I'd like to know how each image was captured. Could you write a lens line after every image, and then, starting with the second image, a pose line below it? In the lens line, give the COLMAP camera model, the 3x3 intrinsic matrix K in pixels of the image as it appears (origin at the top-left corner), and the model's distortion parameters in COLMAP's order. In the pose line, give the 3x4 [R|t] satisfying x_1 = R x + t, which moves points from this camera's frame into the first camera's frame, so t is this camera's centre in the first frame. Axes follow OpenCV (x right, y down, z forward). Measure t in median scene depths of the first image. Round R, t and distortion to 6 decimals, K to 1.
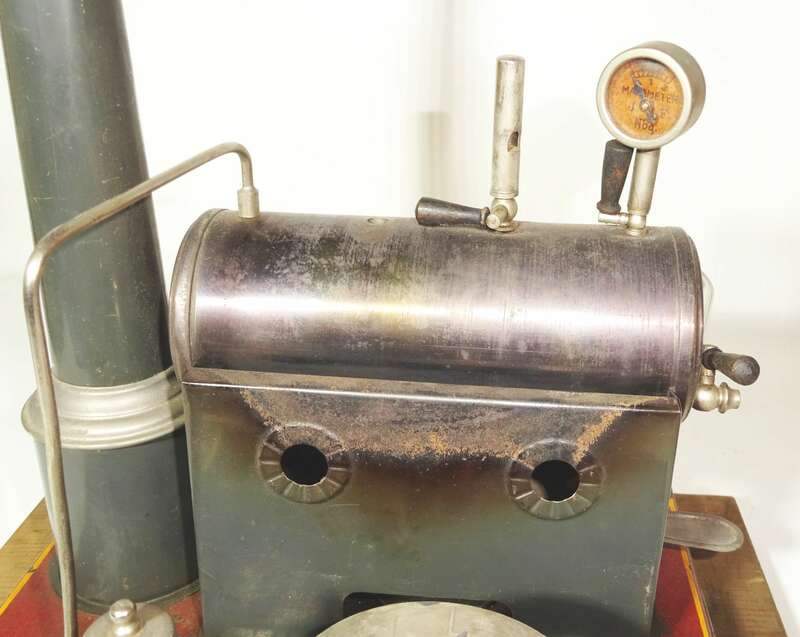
lens RADIAL K [[823.4, 0, 455.6], [0, 823.4, 295.7], [0, 0, 1]] dist [0.010544, 0.000000]
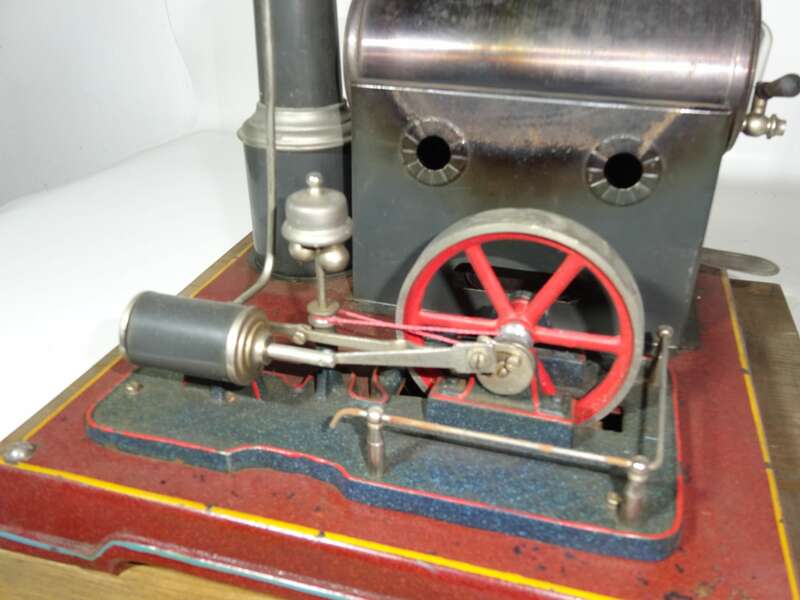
lens RADIAL K [[714.1, 0, 401.8], [0, 714.1, 302.7], [0, 0, 1]] dist [-0.011247, 0.000557]
pose [[0.976411, 0.083498, -0.199123, 0.020887], [-0.064303, 0.992806, 0.100997, 0.336986], [0.206123, -0.085811, 0.974756, -0.184960]]
